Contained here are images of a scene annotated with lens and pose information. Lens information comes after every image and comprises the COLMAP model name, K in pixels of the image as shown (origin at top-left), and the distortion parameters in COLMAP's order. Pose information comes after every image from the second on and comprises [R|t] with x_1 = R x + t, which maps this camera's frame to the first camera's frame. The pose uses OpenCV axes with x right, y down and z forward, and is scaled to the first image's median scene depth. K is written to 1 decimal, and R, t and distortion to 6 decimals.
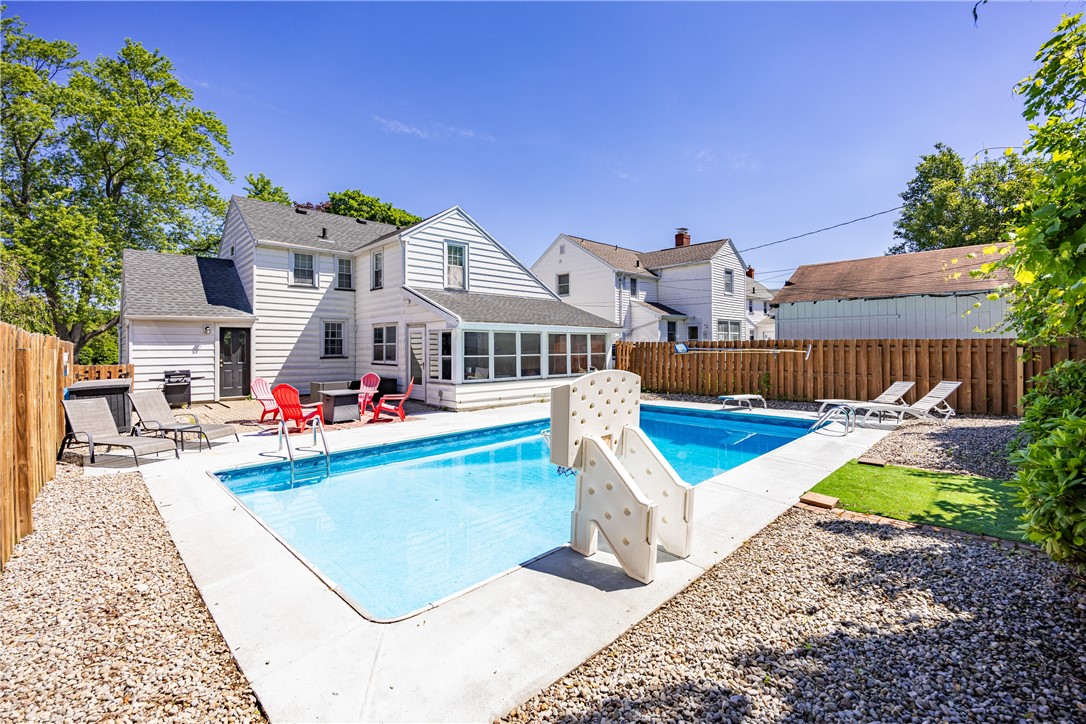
lens RADIAL K [[479.7, 0, 541.1], [0, 479.7, 345.9], [0, 0, 1]] dist [-0.014301, 0.000728]
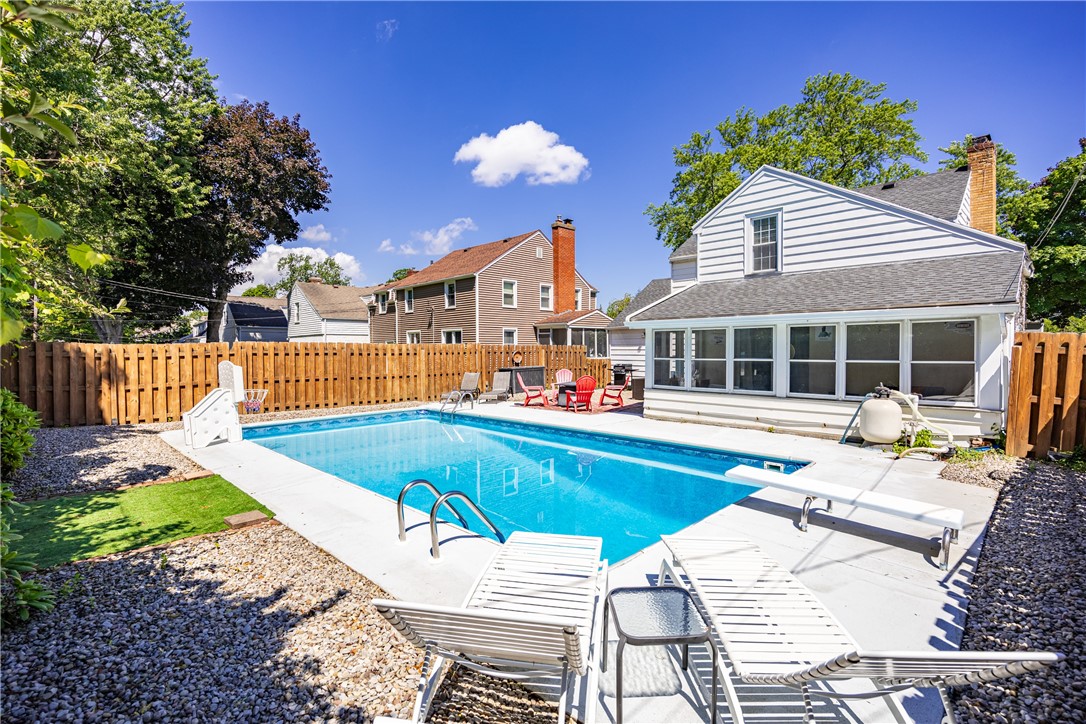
lens RADIAL K [[501.9, 0, 543.7], [0, 501.9, 358.3], [0, 0, 1]] dist [-0.001826, 0.000005]
pose [[0.015327, 0.022109, -0.999638, 0.679017], [0.003854, 0.999747, 0.022170, -0.000325], [0.999875, -0.004192, 0.015238, 0.674913]]
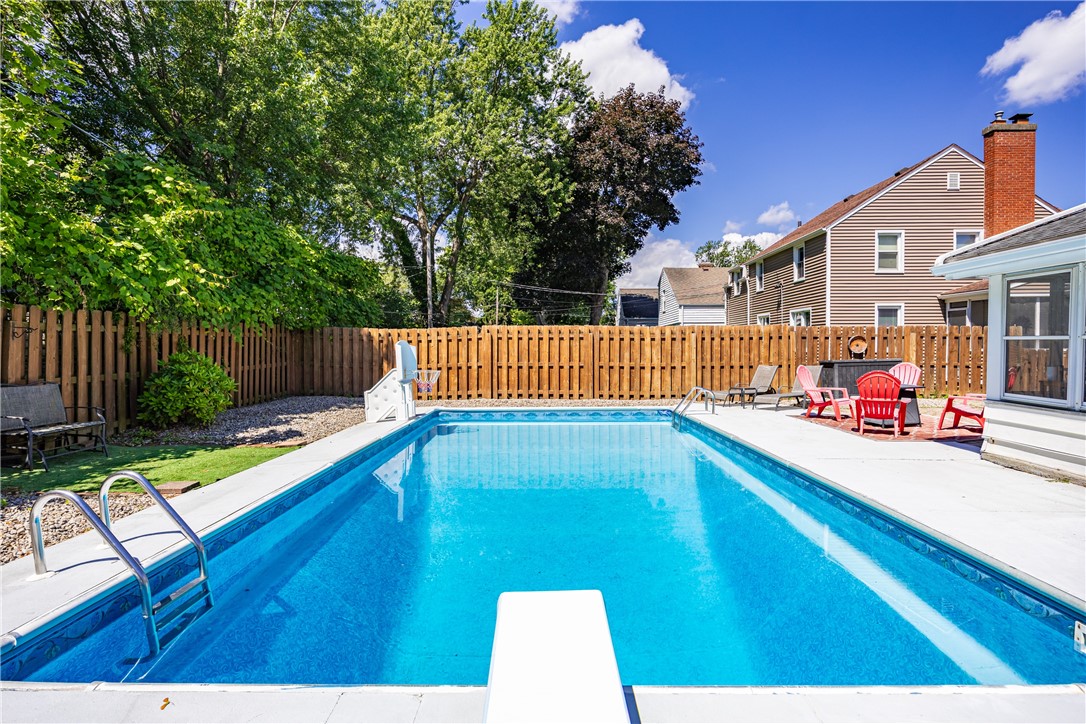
lens RADIAL K [[566.7, 0, 545.5], [0, 566.7, 357.1], [0, 0, 1]] dist [-0.004241, -0.000820]
pose [[-0.702168, 0.020052, -0.711729, 0.429895], [0.006616, 0.999744, 0.021640, 0.021701], [0.711980, 0.010486, -0.702121, 0.922869]]
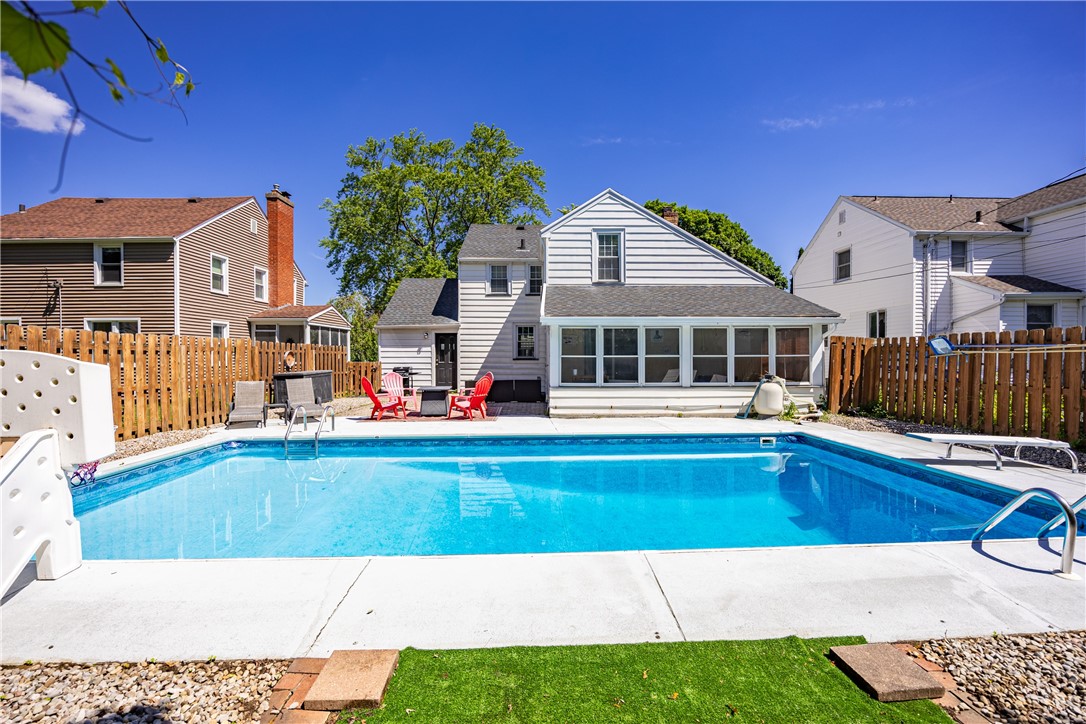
lens RADIAL K [[468.7, 0, 543.0], [0, 468.7, 362.0], [0, 0, 1]] dist [-0.013105, 0.000293]
pose [[0.732636, 0.010296, -0.680543, 0.351337], [-0.000065, 0.999887, 0.015058, 0.016969], [0.680621, -0.010988, 0.732554, 0.296930]]
